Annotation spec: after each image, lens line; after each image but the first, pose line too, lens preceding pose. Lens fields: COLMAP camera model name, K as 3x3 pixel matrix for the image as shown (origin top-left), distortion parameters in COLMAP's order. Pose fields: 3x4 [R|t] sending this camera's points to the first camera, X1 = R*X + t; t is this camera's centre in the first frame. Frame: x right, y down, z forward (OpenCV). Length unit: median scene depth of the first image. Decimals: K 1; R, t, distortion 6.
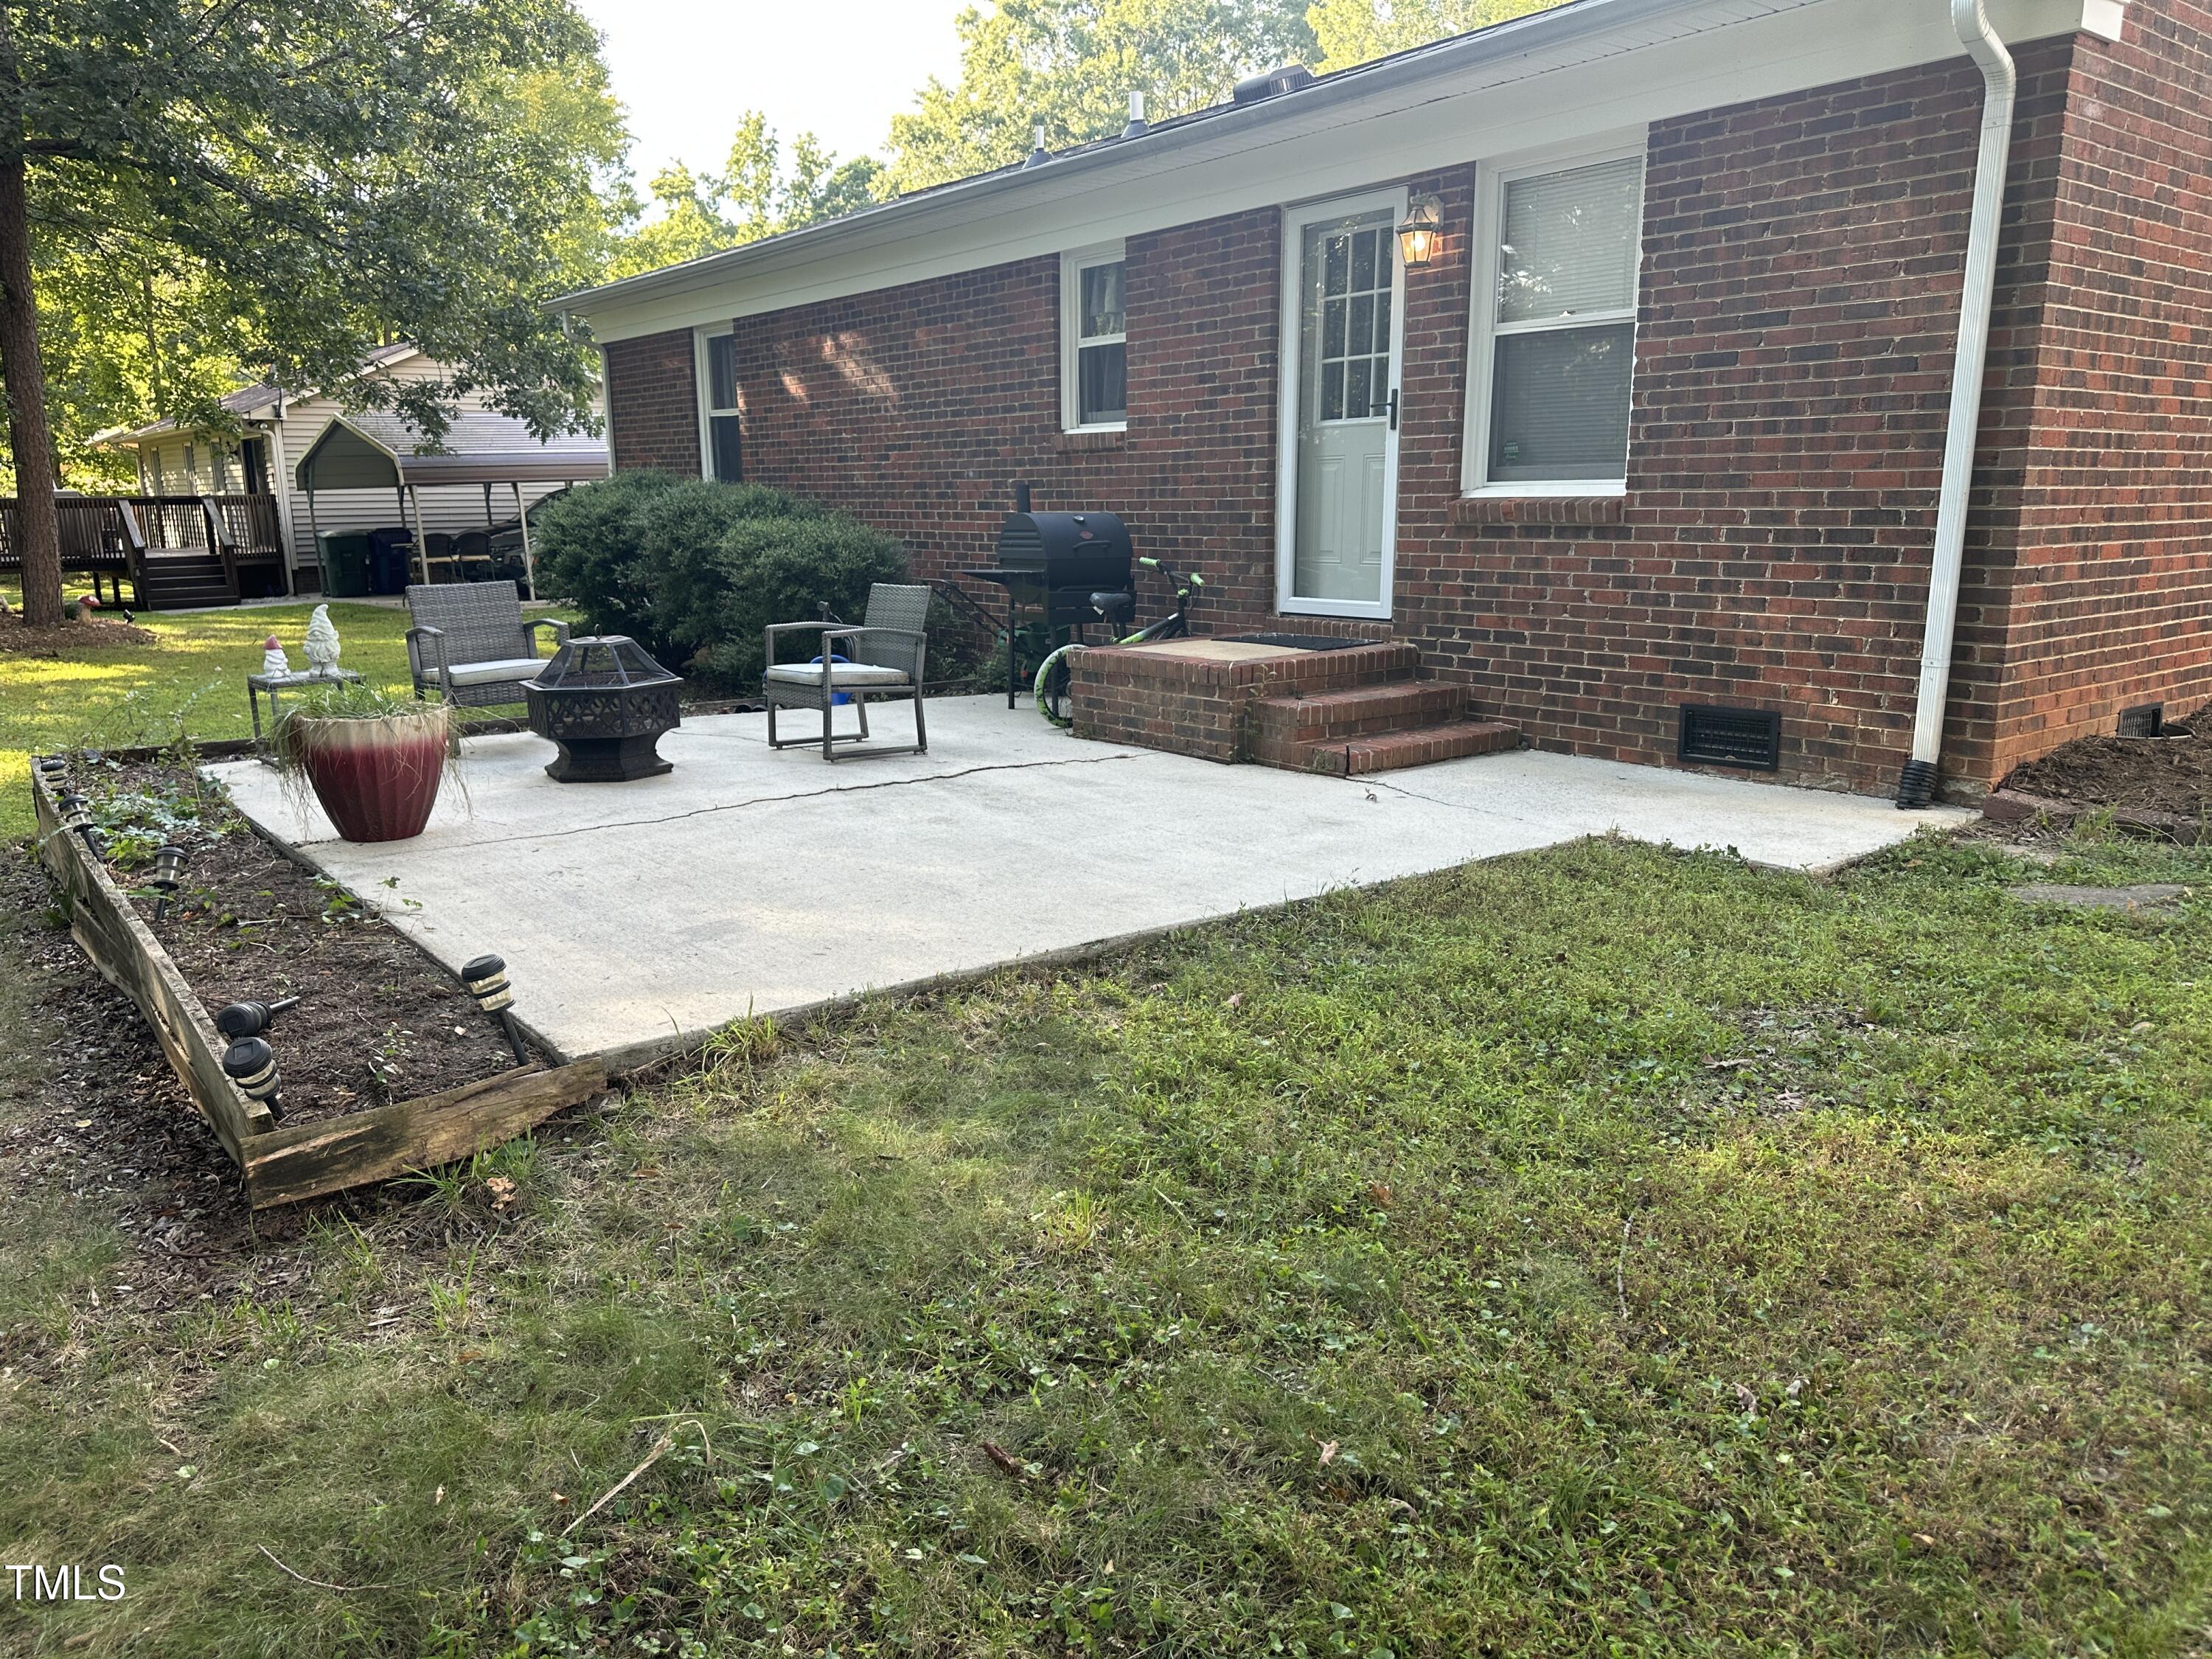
lens RADIAL K [[1549.6, 0, 1105.8], [0, 1549.6, 833.3], [0, 0, 1]] dist [0.058182, -0.003545]
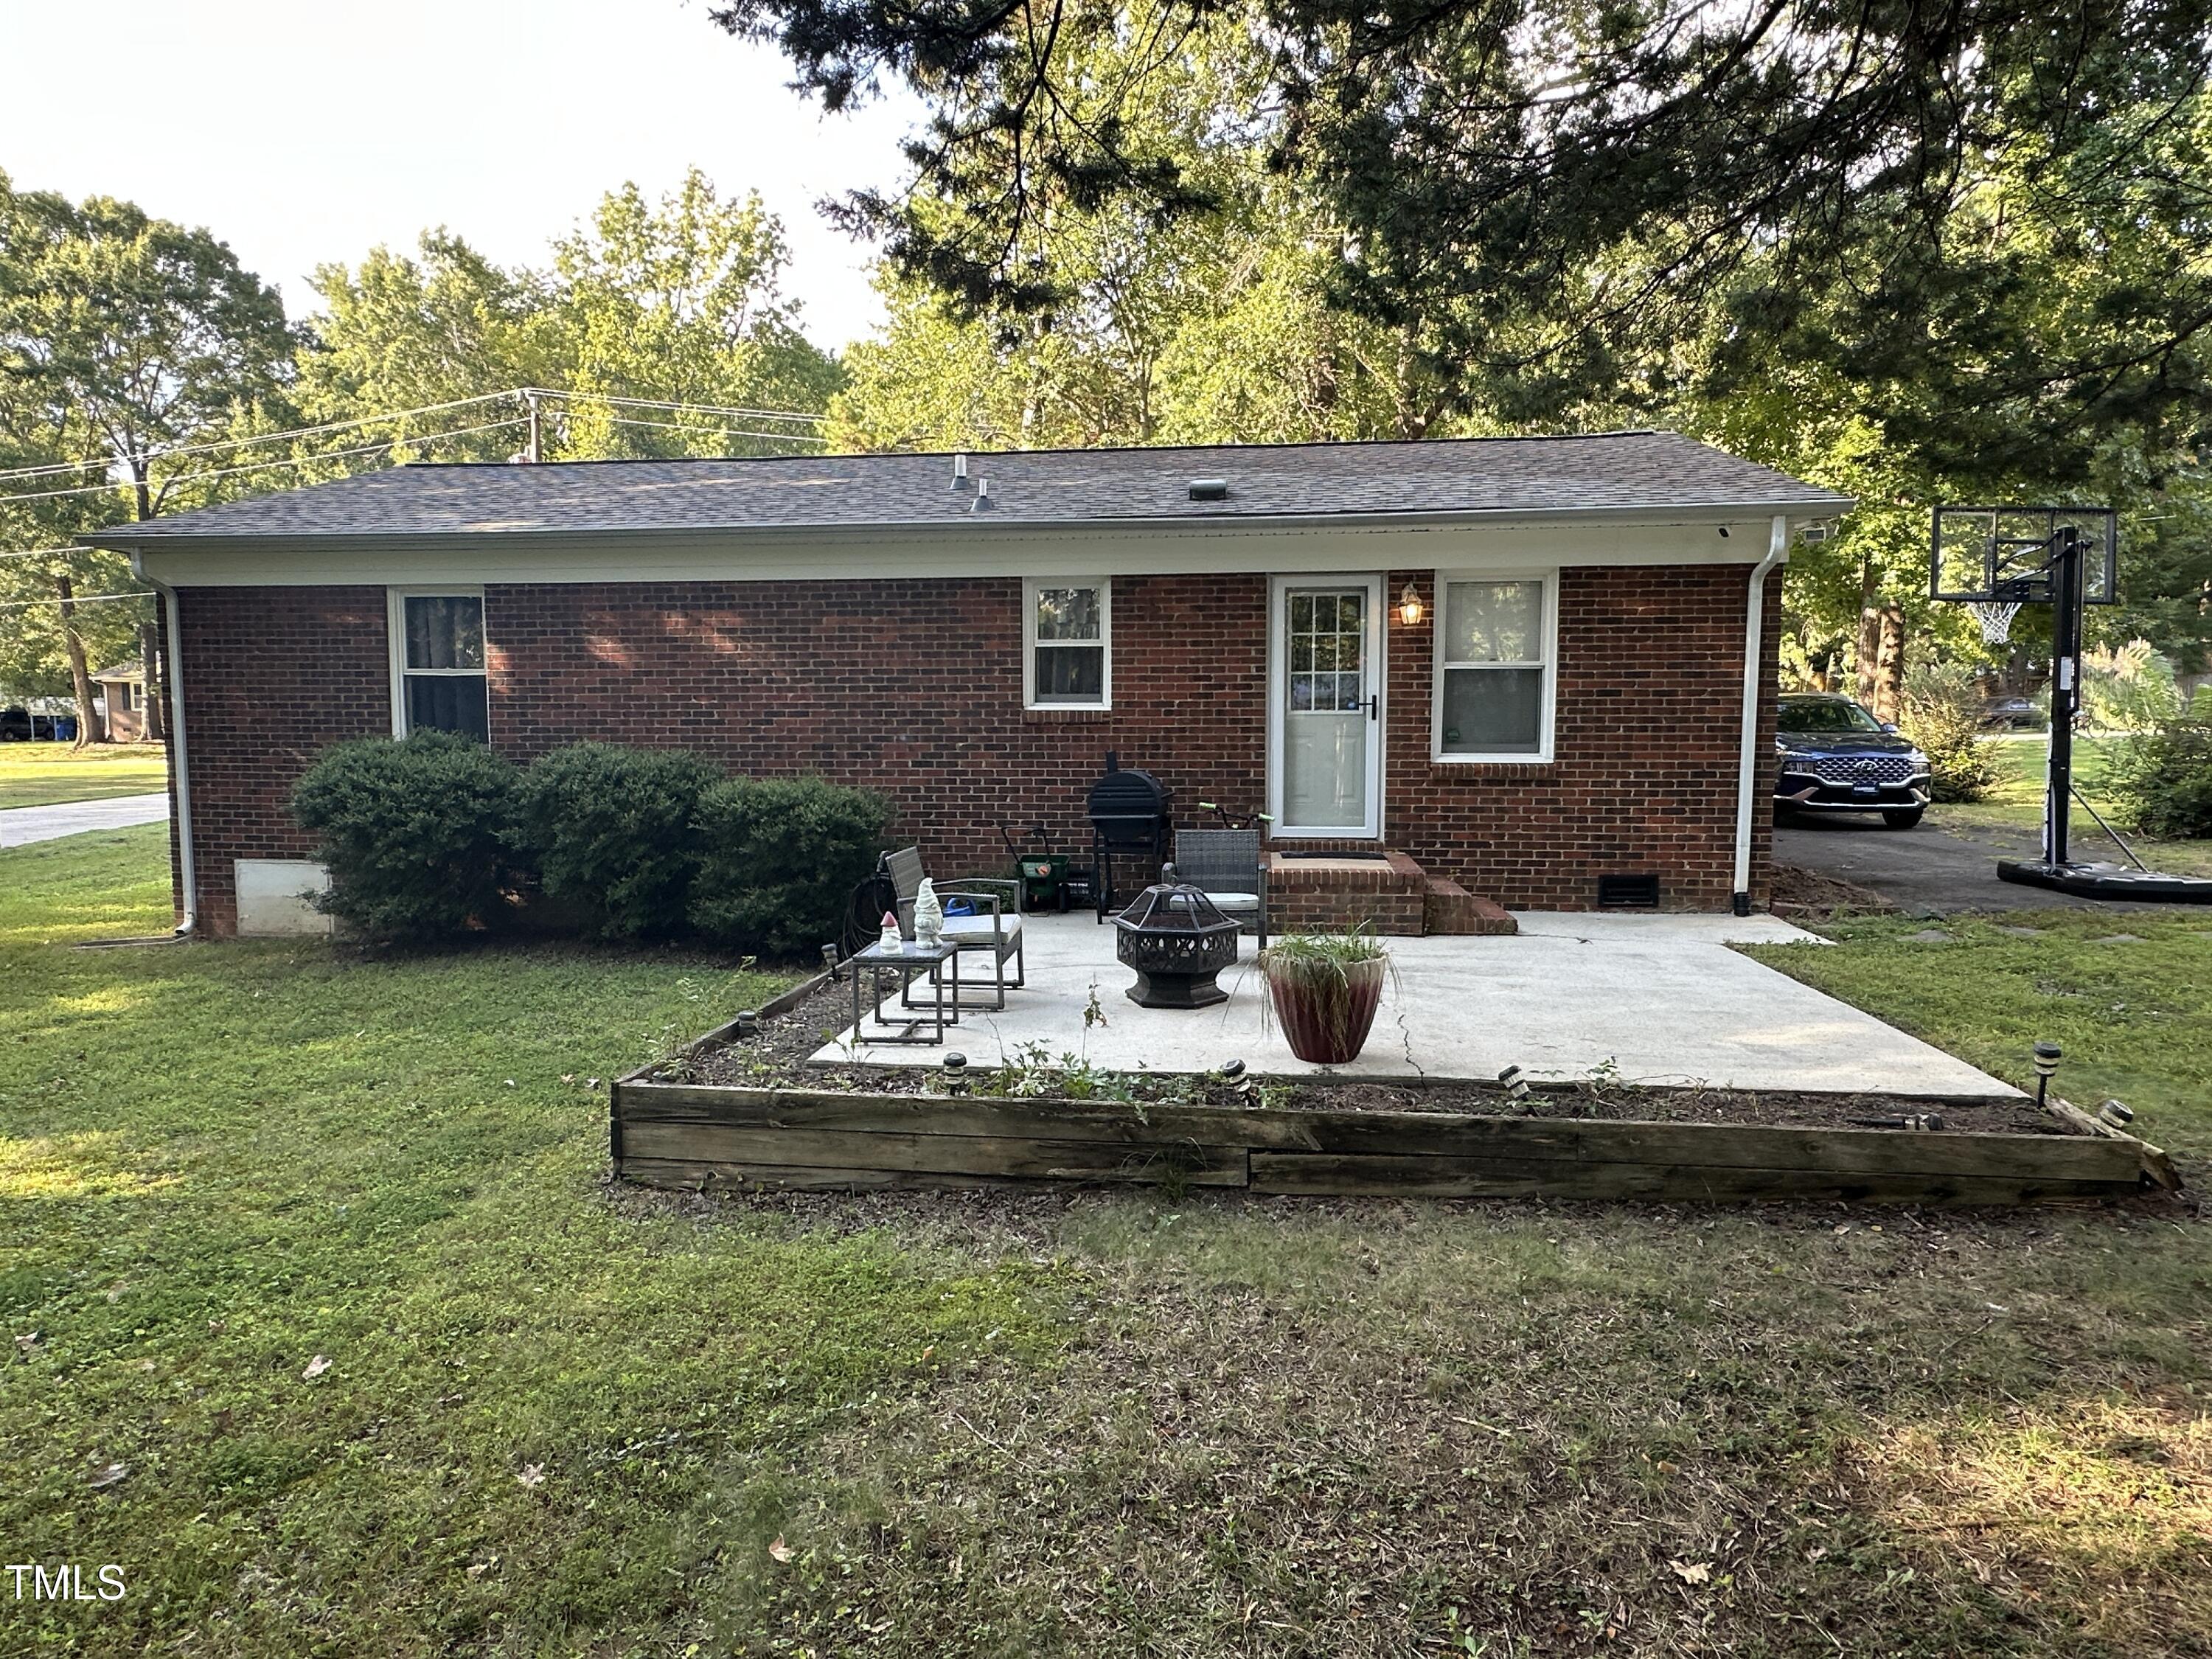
lens RADIAL K [[1306.8, 0, 1107.7], [0, 1306.8, 830.5], [0, 0, 1]] dist [-0.006273, 0.000751]
pose [[0.717148, -0.044914, 0.695472, -0.958027], [0.142760, 0.986227, -0.083519, -0.078522], [-0.682143, 0.159181, 0.713683, 0.266811]]
